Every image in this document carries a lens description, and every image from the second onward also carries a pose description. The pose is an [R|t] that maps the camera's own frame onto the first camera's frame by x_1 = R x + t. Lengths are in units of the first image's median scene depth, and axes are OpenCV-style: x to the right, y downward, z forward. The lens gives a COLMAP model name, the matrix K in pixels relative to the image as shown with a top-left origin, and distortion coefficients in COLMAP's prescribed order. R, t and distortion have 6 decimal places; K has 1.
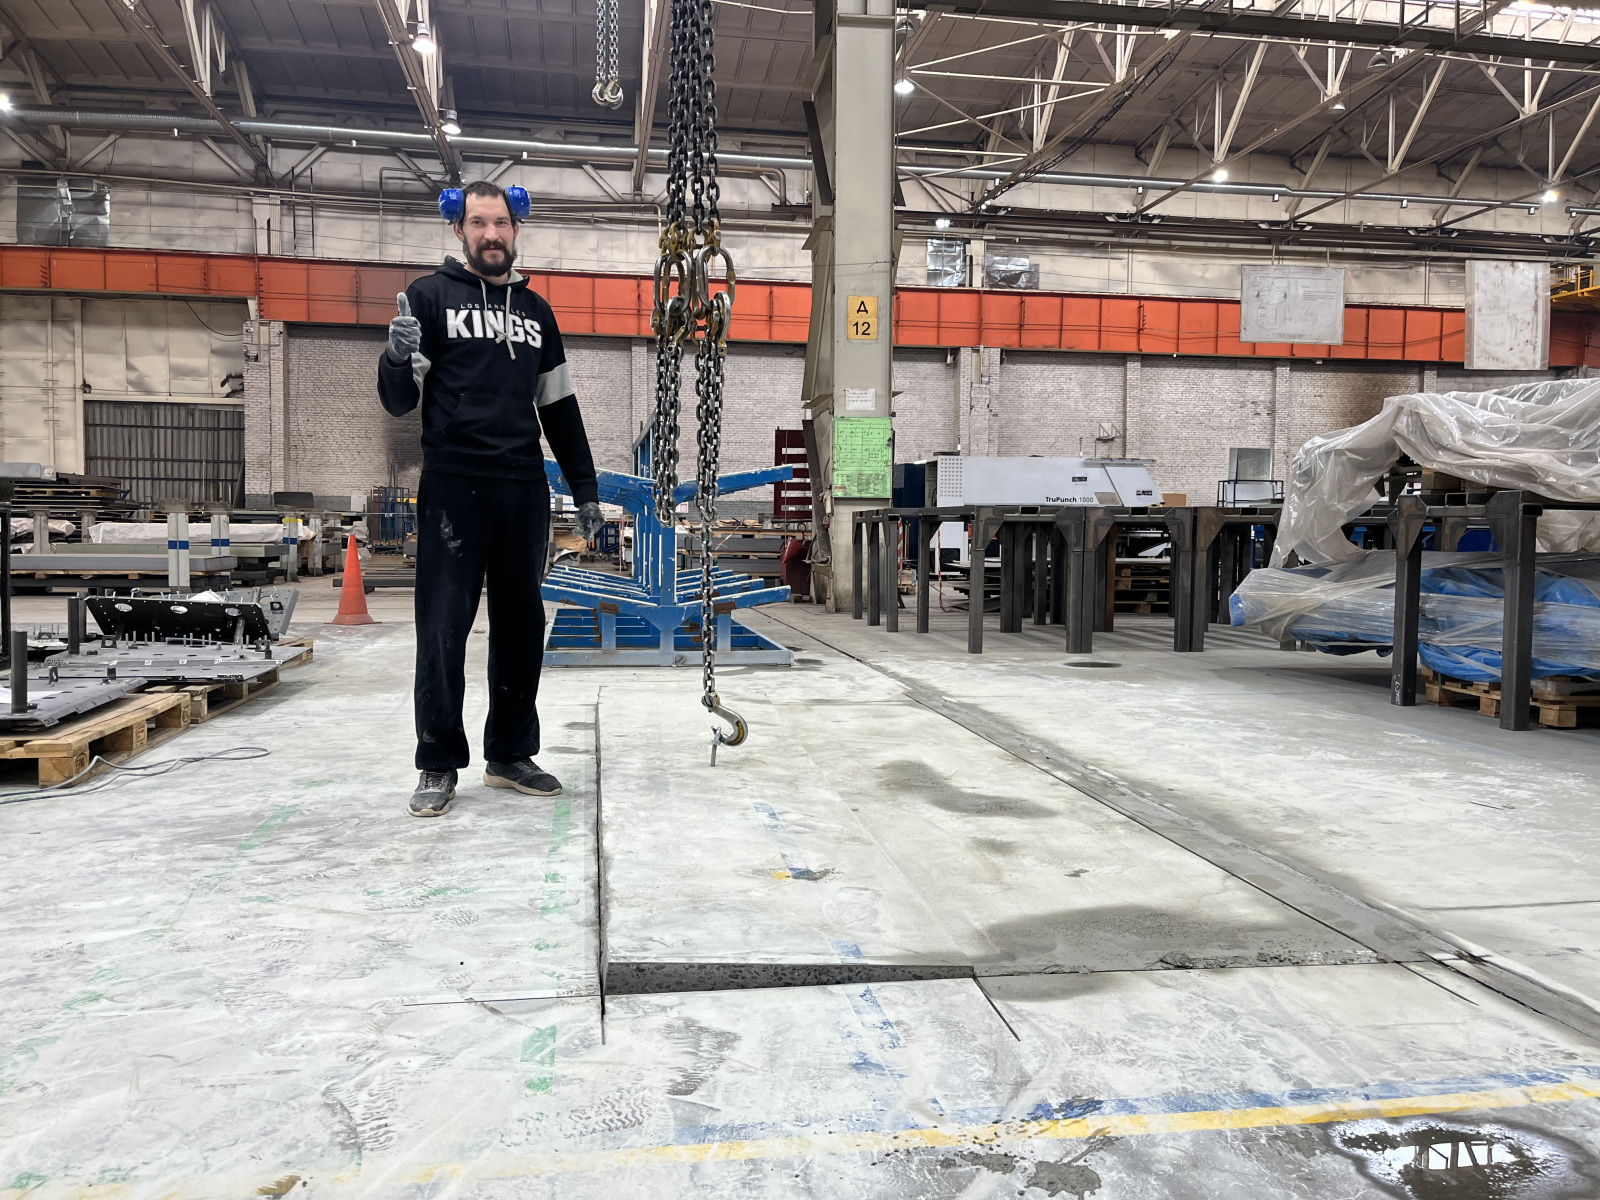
lens RADIAL K [[1210.7, 0, 803.7], [0, 1210.7, 576.5], [0, 0, 1]] dist [0.083951, -0.117181]
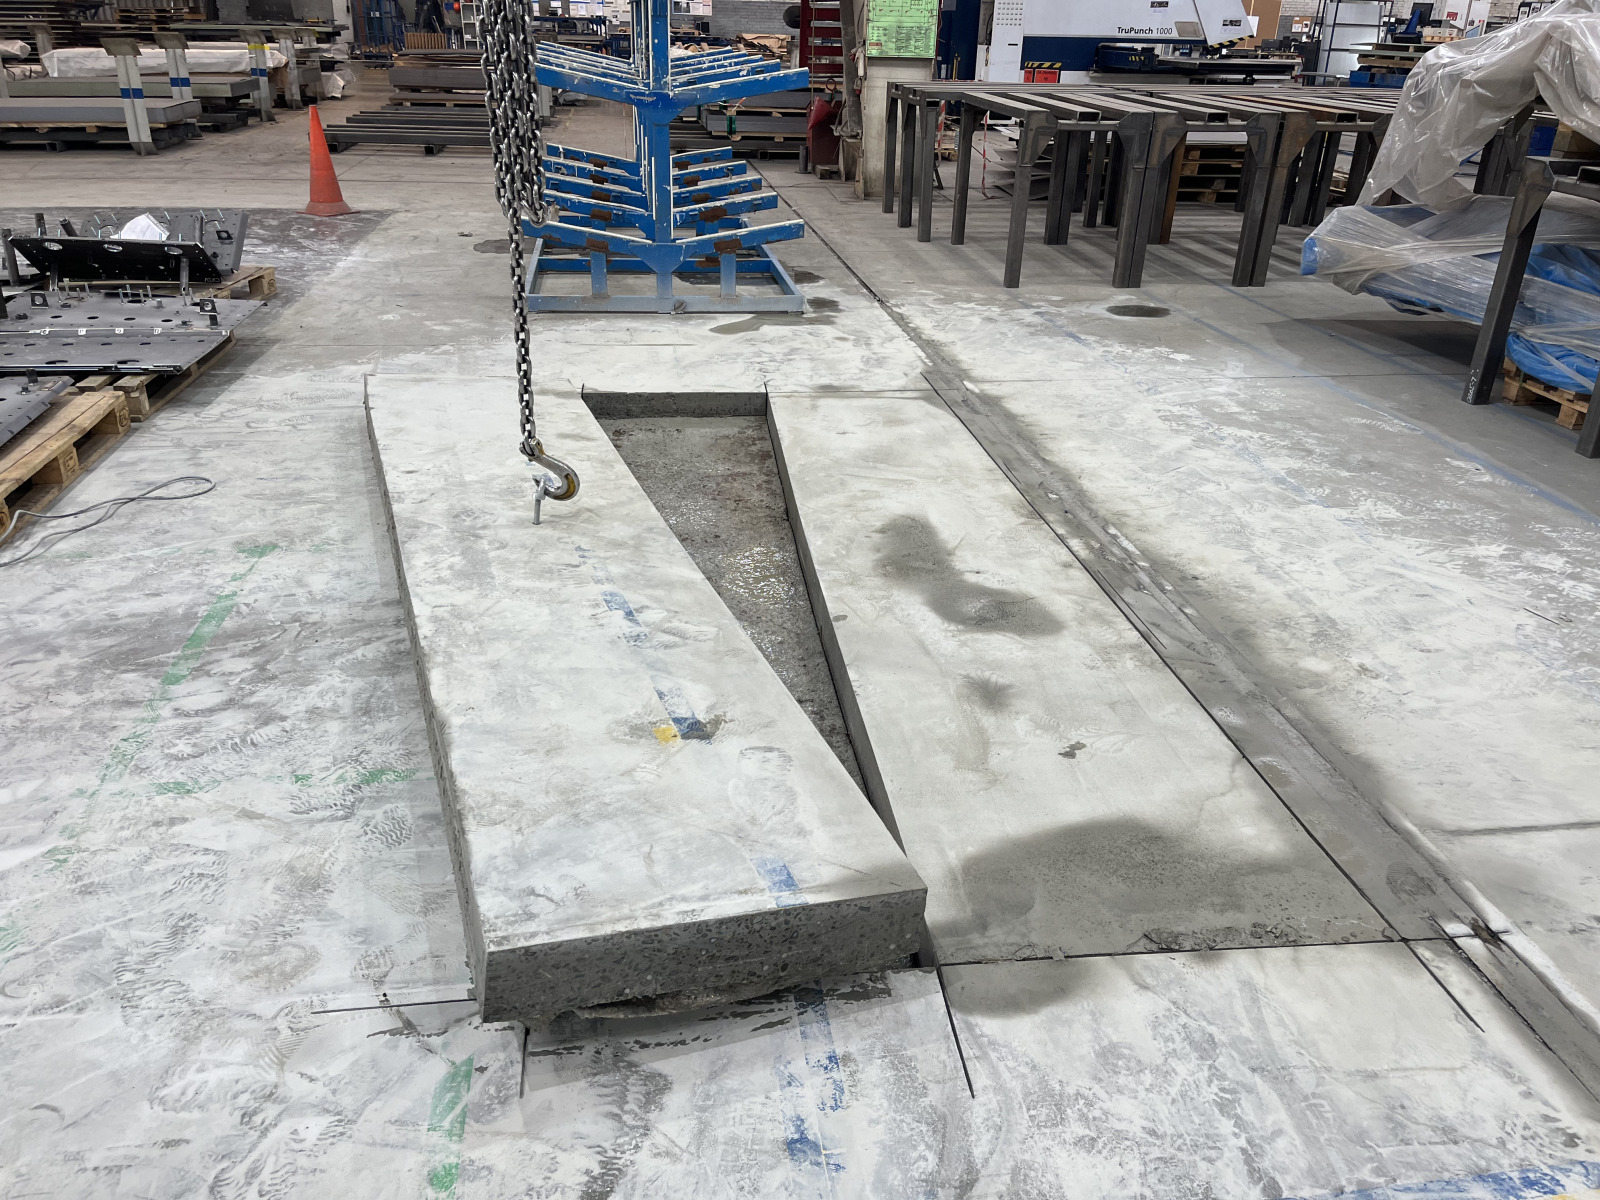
lens RADIAL K [[1215.5, 0, 815.8], [0, 1215.5, 591.4], [0, 0, 1]] dist [0.090596, -0.124041]
pose [[0.999564, 0.026547, -0.012942, 0.031761], [-0.019445, 0.921381, 0.388173, -0.175294], [0.022229, -0.387752, 0.921495, 0.155629]]
